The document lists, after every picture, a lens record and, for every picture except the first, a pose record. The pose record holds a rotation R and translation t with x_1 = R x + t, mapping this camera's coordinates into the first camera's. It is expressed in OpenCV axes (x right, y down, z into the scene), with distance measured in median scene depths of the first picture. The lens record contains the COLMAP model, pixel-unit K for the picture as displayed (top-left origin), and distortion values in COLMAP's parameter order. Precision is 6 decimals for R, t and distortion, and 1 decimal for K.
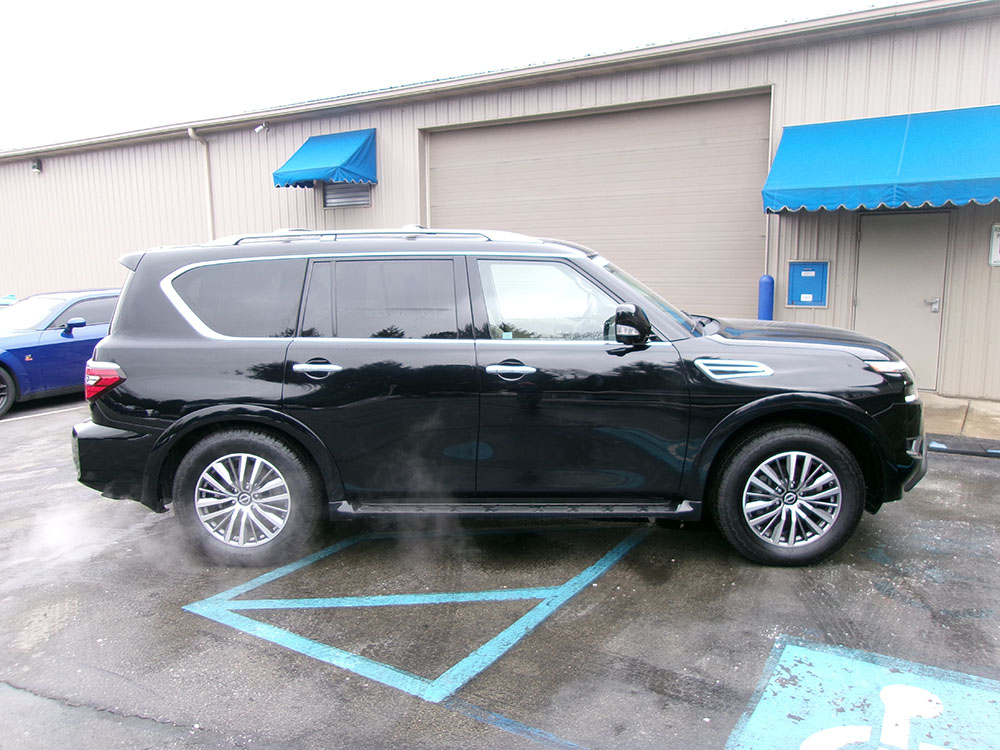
lens RADIAL K [[797.8, 0, 500.0], [0, 797.8, 375.0], [0, 0, 1]] dist [0.005244, -0.003279]
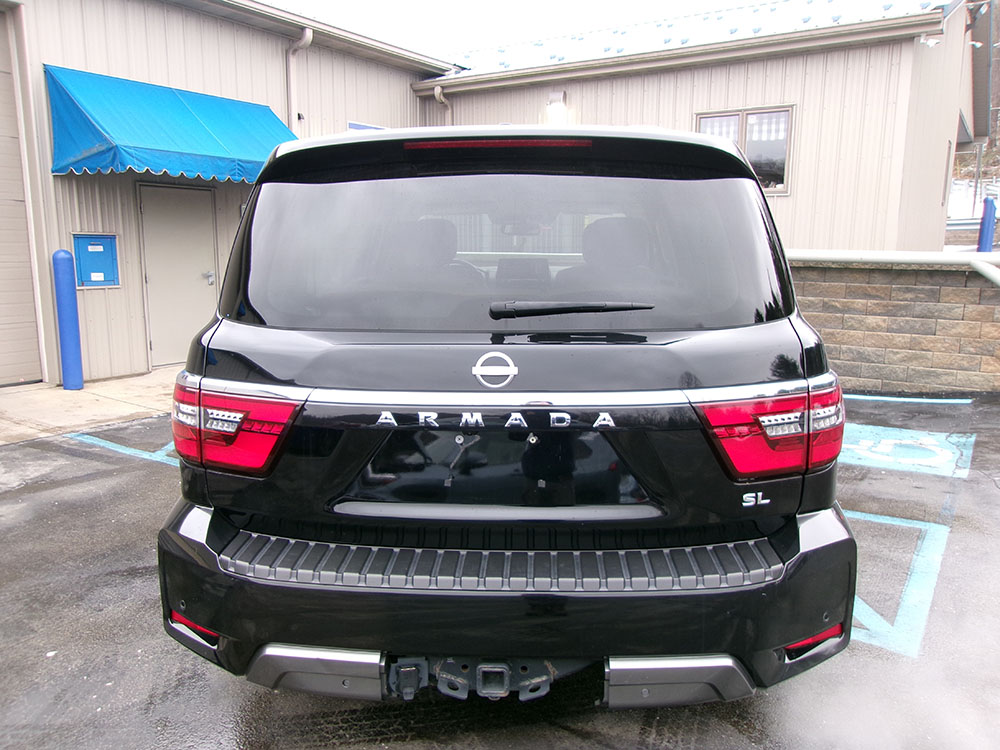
lens RADIAL K [[782.7, 0, 501.0], [0, 782.7, 361.0], [0, 0, 1]] dist [0.068141, -0.008529]
pose [[0.022394, -0.137477, 0.990252, -0.471690], [0.154419, 0.979089, 0.132435, -0.054931], [-0.987752, 0.149948, 0.043155, 0.554105]]
